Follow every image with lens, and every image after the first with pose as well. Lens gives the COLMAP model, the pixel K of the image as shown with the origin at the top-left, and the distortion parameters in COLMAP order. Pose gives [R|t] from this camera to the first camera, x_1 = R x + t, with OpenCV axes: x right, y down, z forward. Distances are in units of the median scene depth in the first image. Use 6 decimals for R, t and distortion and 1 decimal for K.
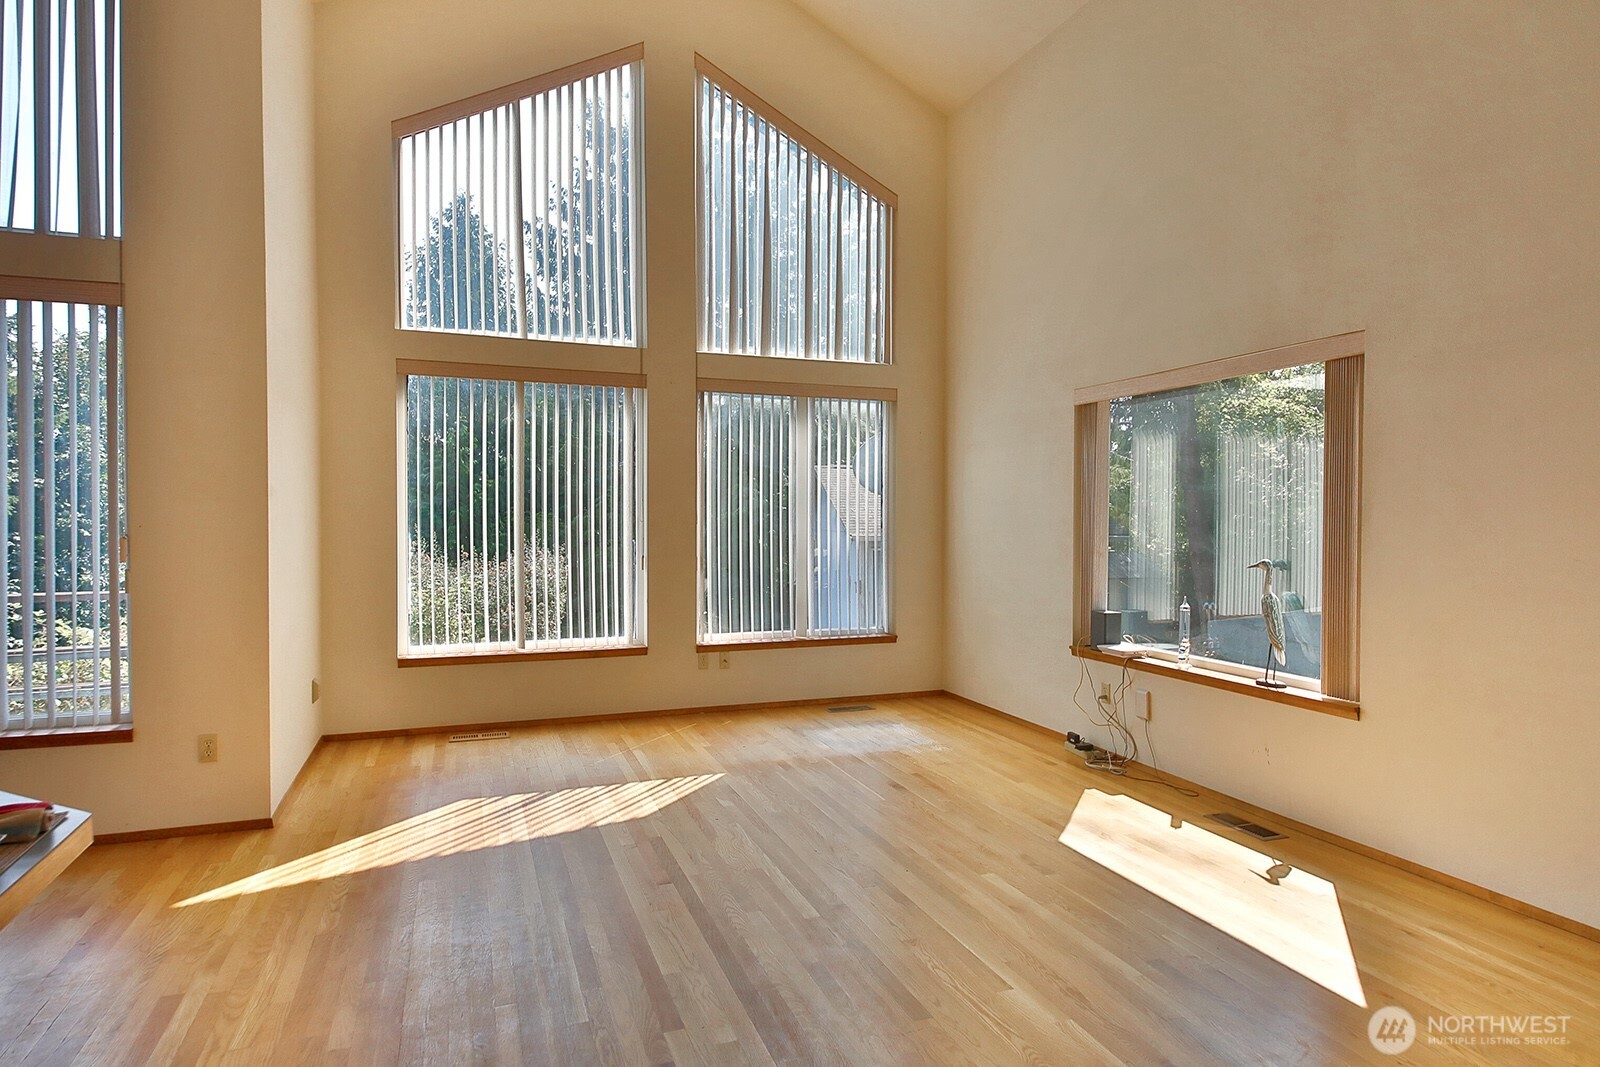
lens RADIAL K [[929.3, 0, 797.5], [0, 929.3, 516.5], [0, 0, 1]] dist [0.002098, -0.000603]
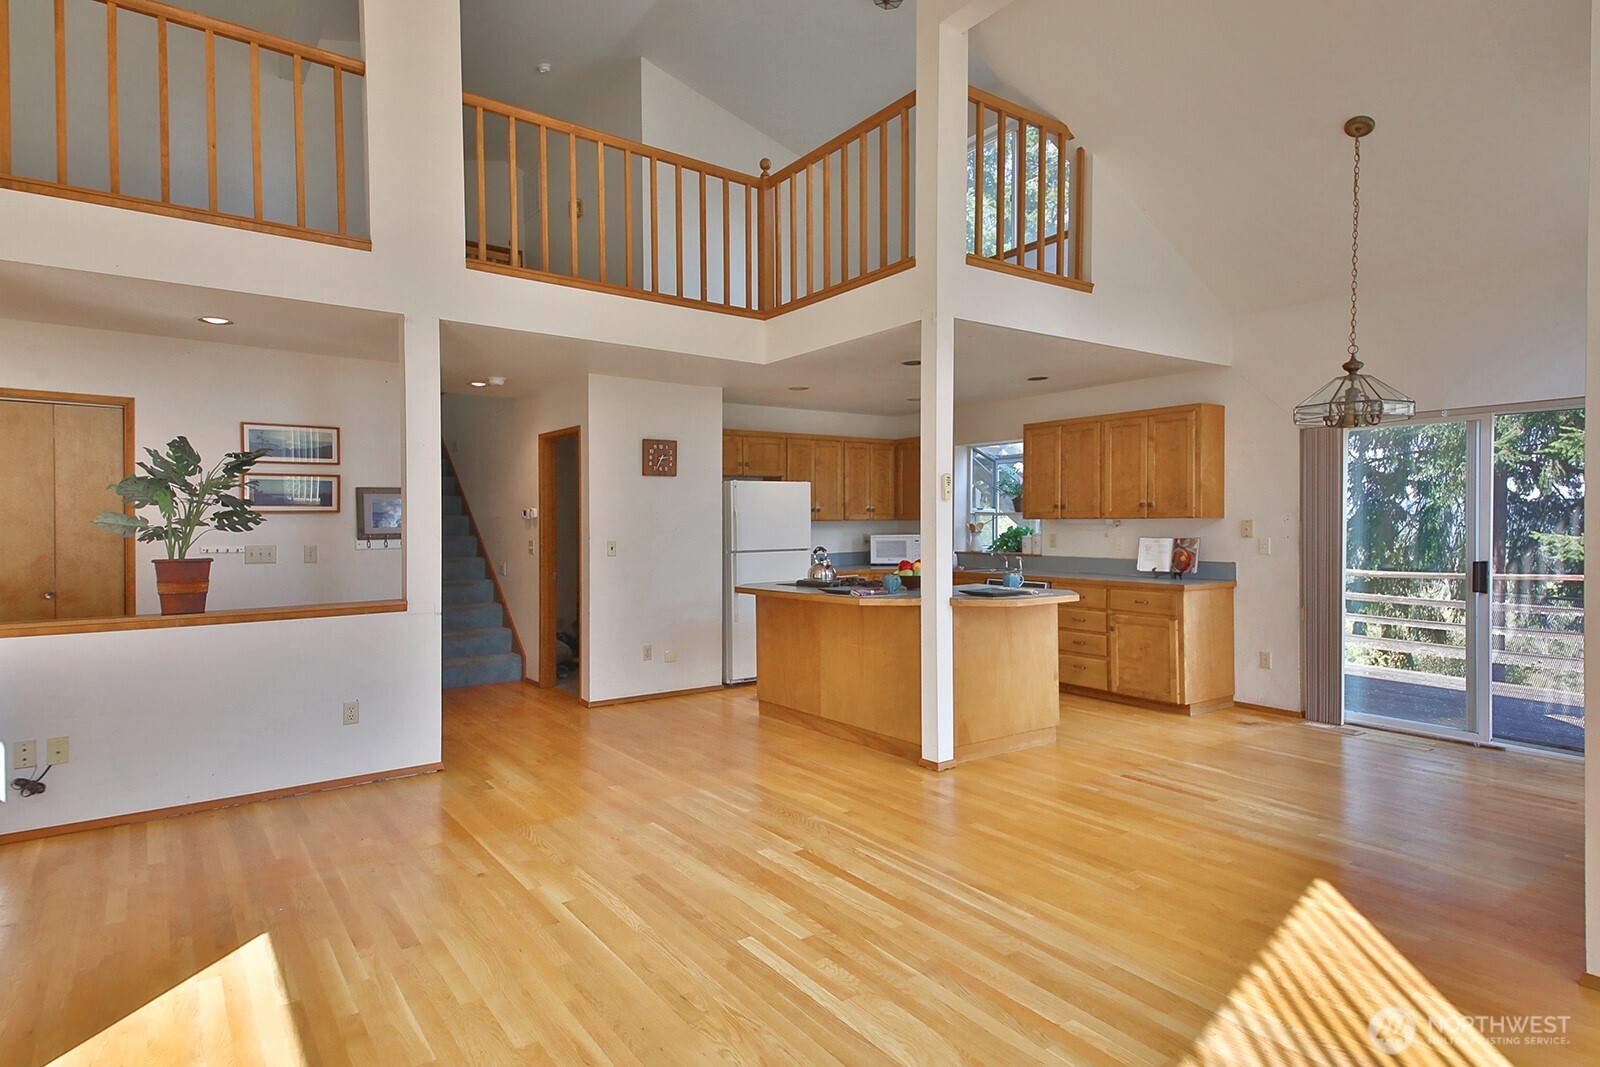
lens RADIAL K [[867.8, 0, 793.5], [0, 867.8, 518.5], [0, 0, 1]] dist [0.037821, -0.000295]
pose [[-0.964078, -0.003665, -0.265596, 0.162433], [-0.004369, 0.999988, 0.002059, -0.003475], [0.265585, 0.003146, -0.964082, 1.456753]]
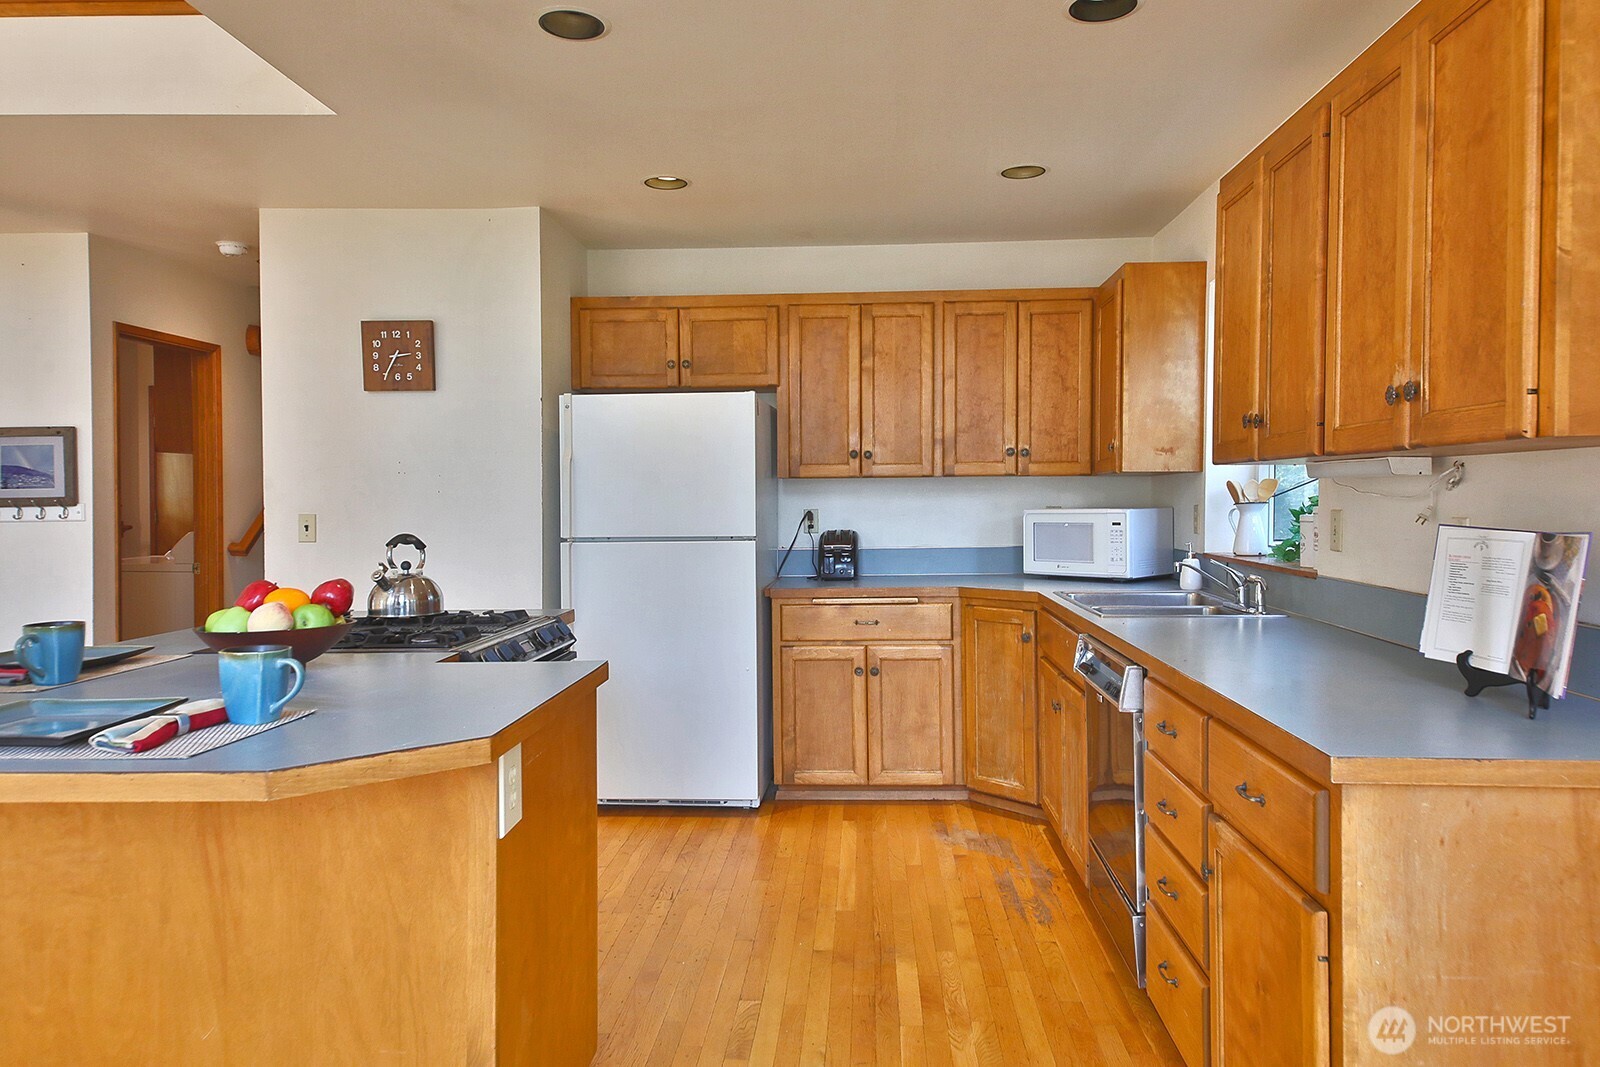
lens RADIAL K [[1102.4, 0, 803.0], [0, 1102.4, 511.0], [0, 0, 1]] dist [0.045613, -0.000846]
pose [[-0.914155, -0.010753, 0.405222, -0.873414], [-0.001093, 0.999710, 0.024064, 0.013963], [-0.405364, 0.021556, -0.913901, 0.632609]]
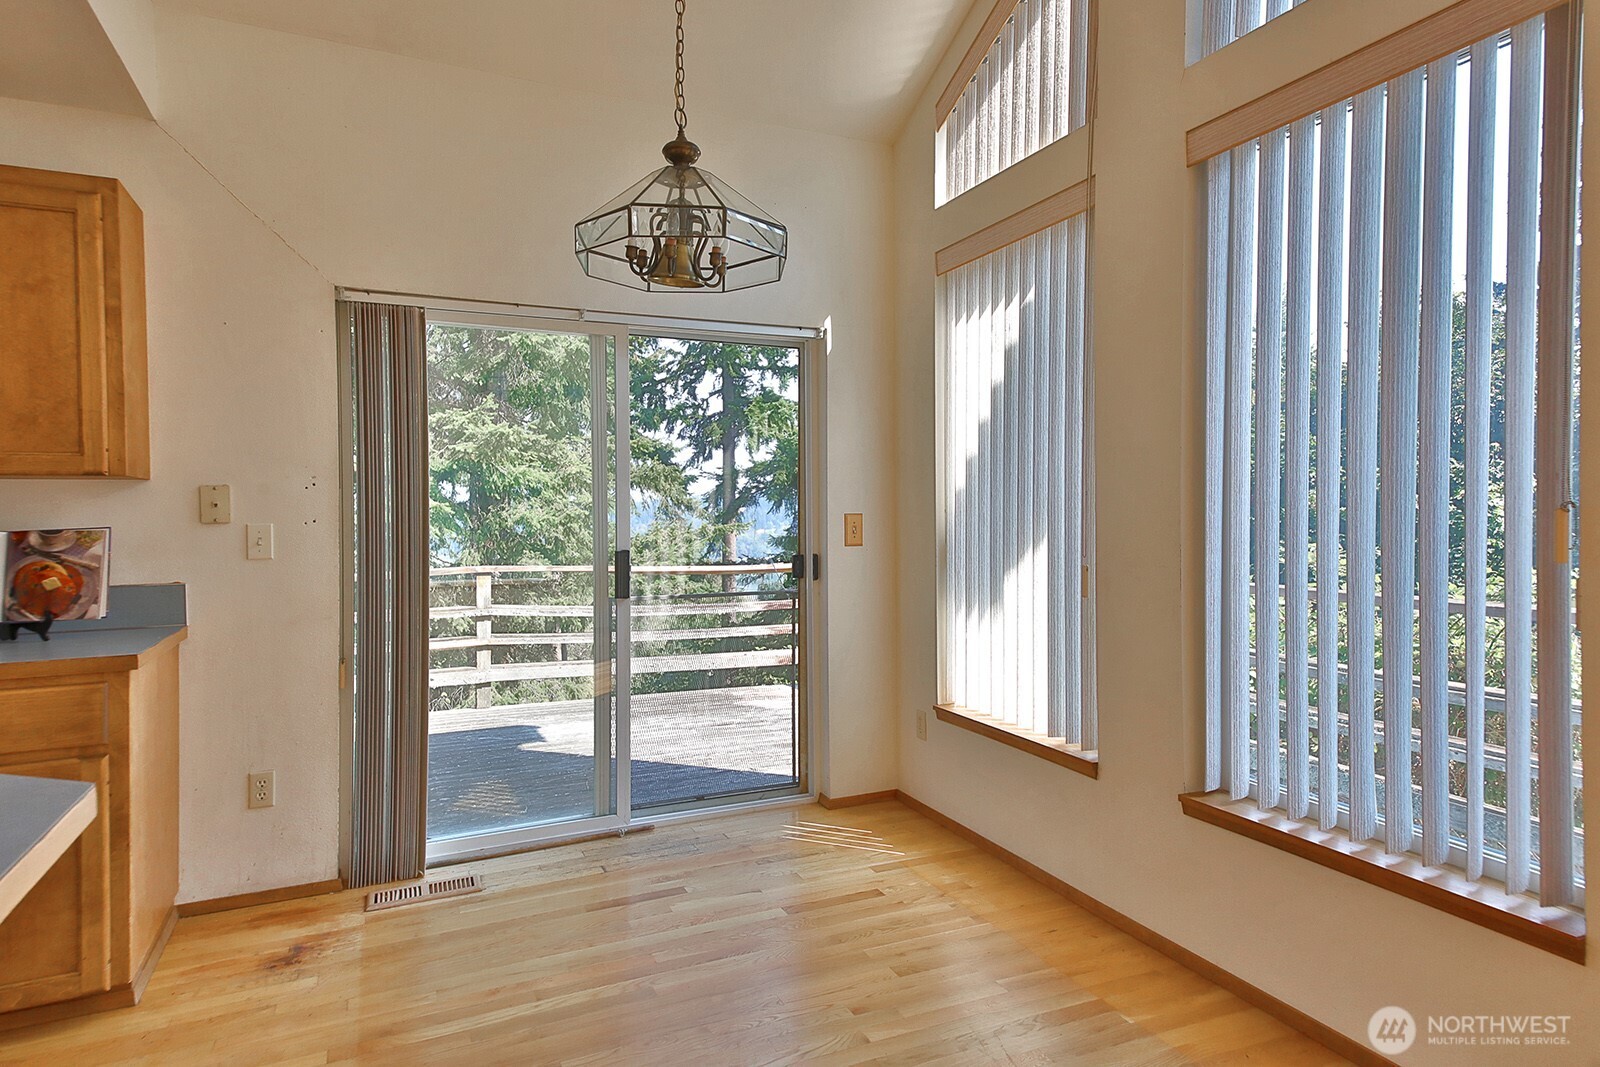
lens RADIAL K [[923.3, 0, 797.7], [0, 923.3, 525.0], [0, 0, 1]] dist [0.111224, -0.053529]
pose [[0.064875, 0.012326, -0.997817, -0.258694], [0.001384, 0.999922, 0.012442, 0.022578], [0.997892, -0.002188, 0.064853, 0.561031]]
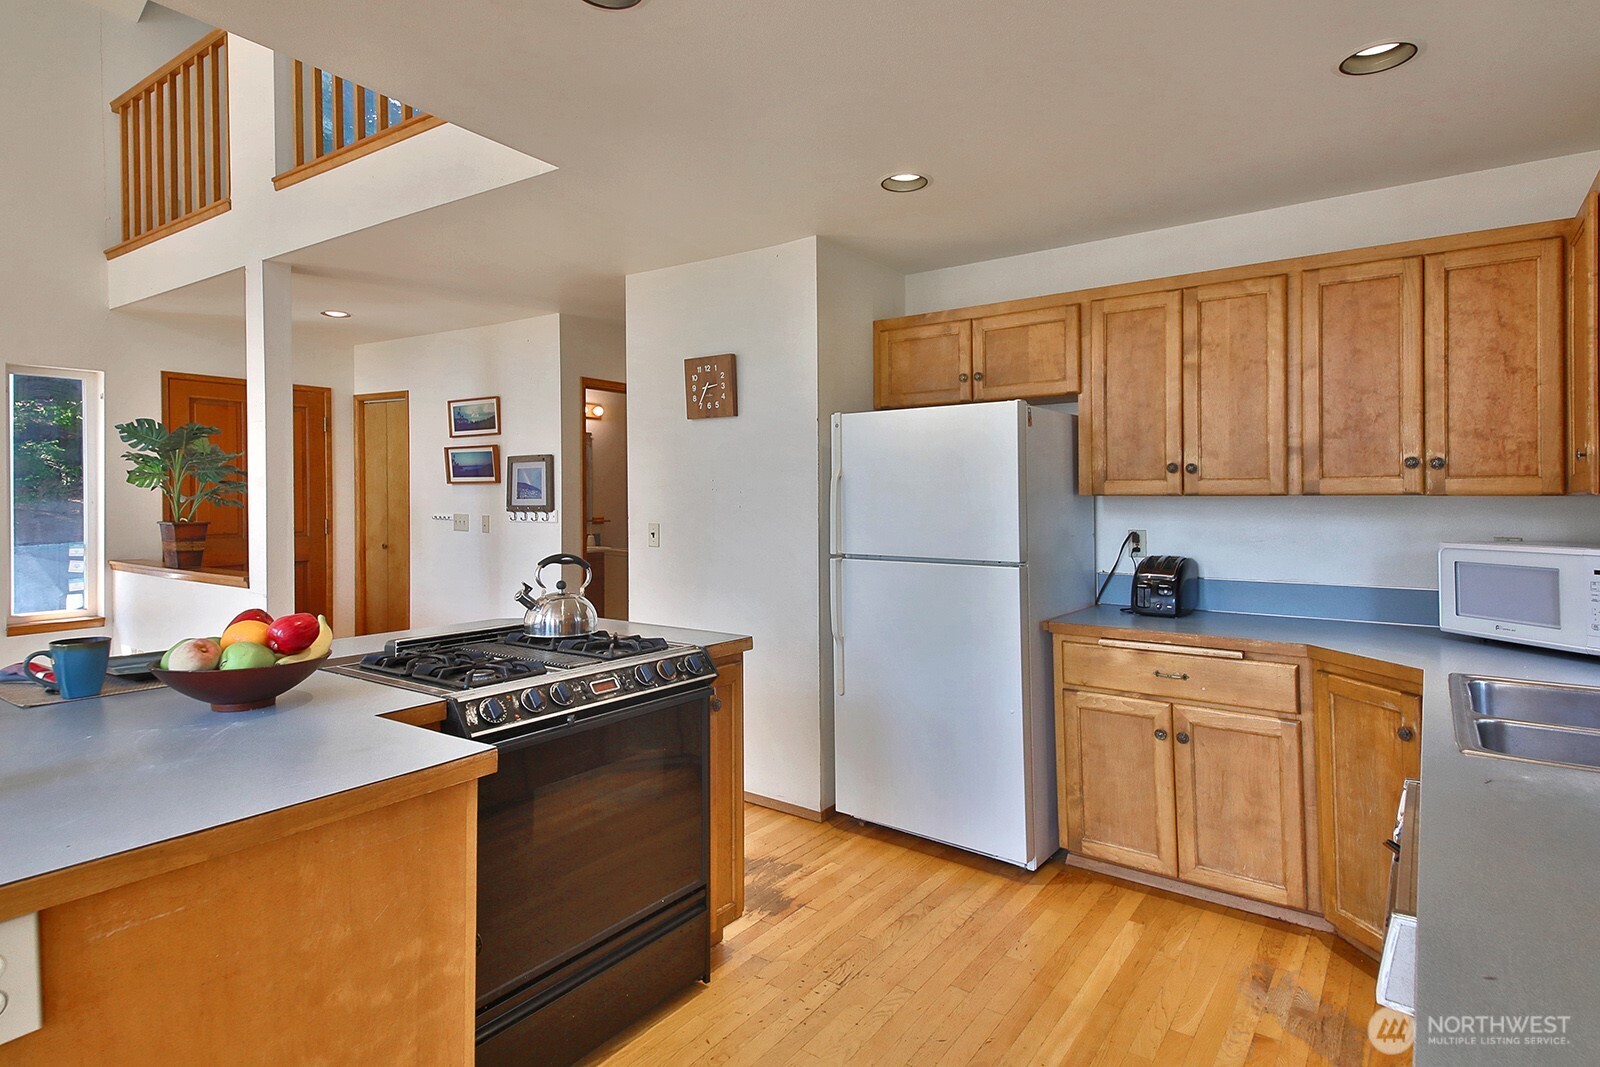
lens RADIAL K [[846.0, 0, 751.4], [0, 846.0, 484.1], [0, 0, 1]] dist [0.075513, -0.045715]
pose [[-0.532991, 0.000972, 0.846120, -0.897045], [-0.003882, 0.999986, -0.003594, -0.000080], [-0.846112, -0.005201, -0.532980, 0.248673]]
